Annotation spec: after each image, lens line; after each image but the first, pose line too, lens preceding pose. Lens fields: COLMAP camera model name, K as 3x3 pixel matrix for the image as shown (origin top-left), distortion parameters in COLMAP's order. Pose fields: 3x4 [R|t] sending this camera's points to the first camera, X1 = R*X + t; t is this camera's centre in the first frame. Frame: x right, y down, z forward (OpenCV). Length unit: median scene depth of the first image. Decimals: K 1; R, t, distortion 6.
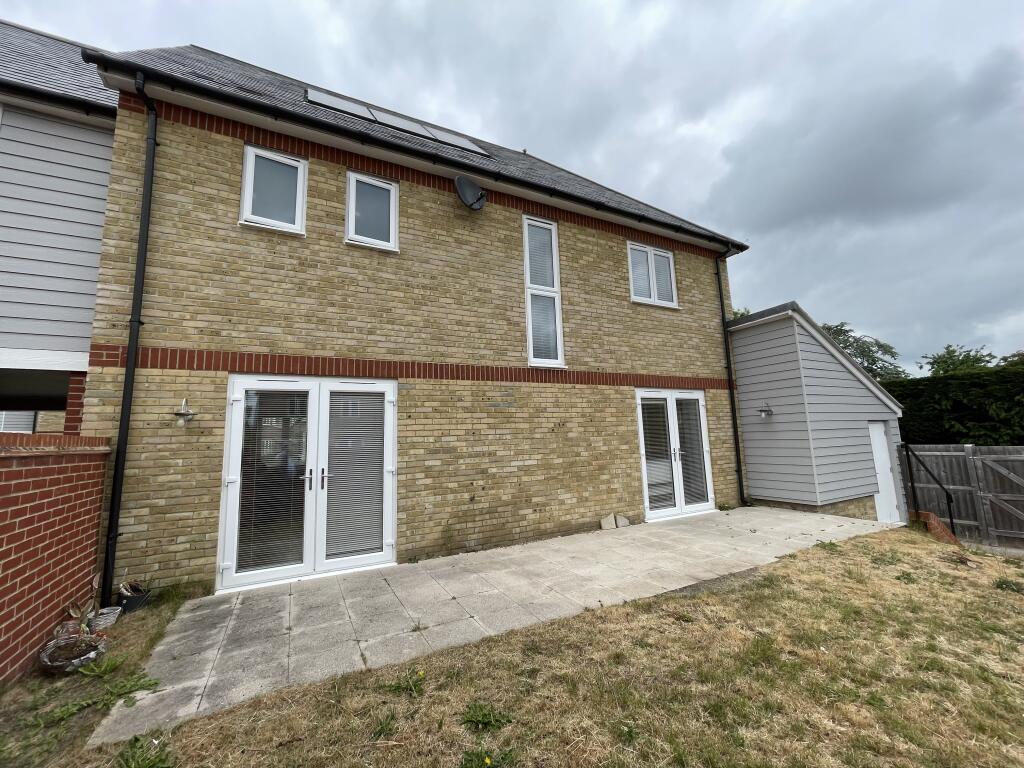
lens RADIAL K [[418.1, 0, 508.0], [0, 418.1, 385.9], [0, 0, 1]] dist [-0.001494, -0.000099]
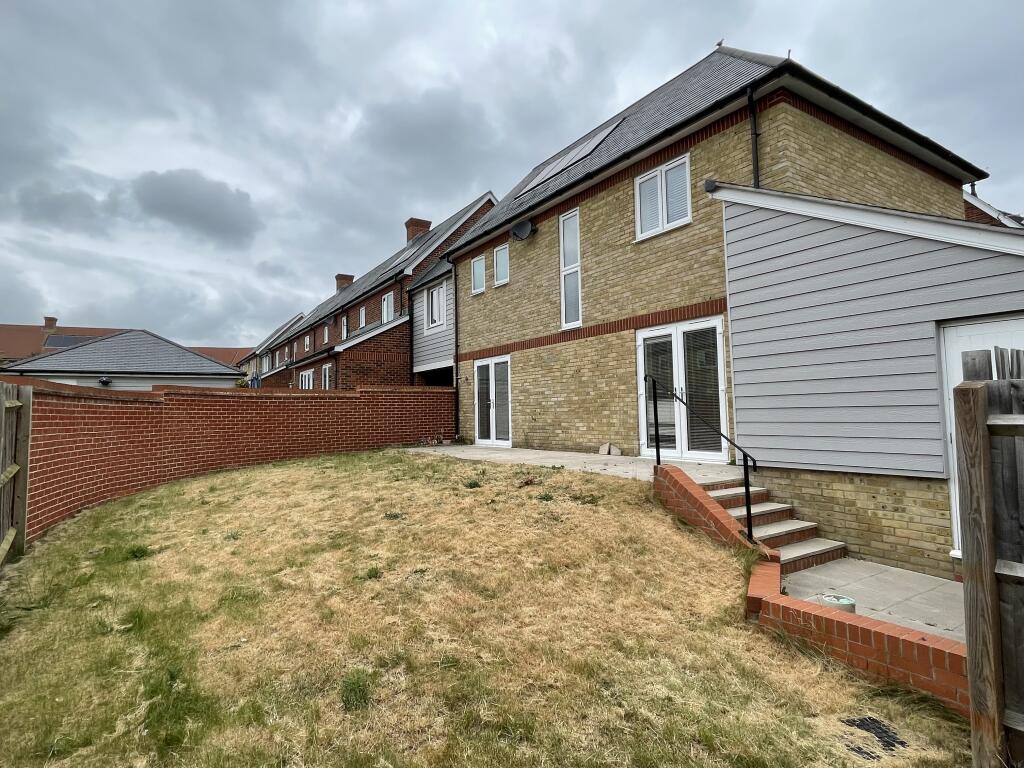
lens RADIAL K [[553.8, 0, 509.3], [0, 553.8, 379.5], [0, 0, 1]] dist [-0.001235, -0.000051]
pose [[0.099591, -0.022844, -0.994766, 1.838109], [0.154422, 0.987979, -0.007228, 0.097980], [0.982973, -0.152893, 0.101922, 0.607226]]
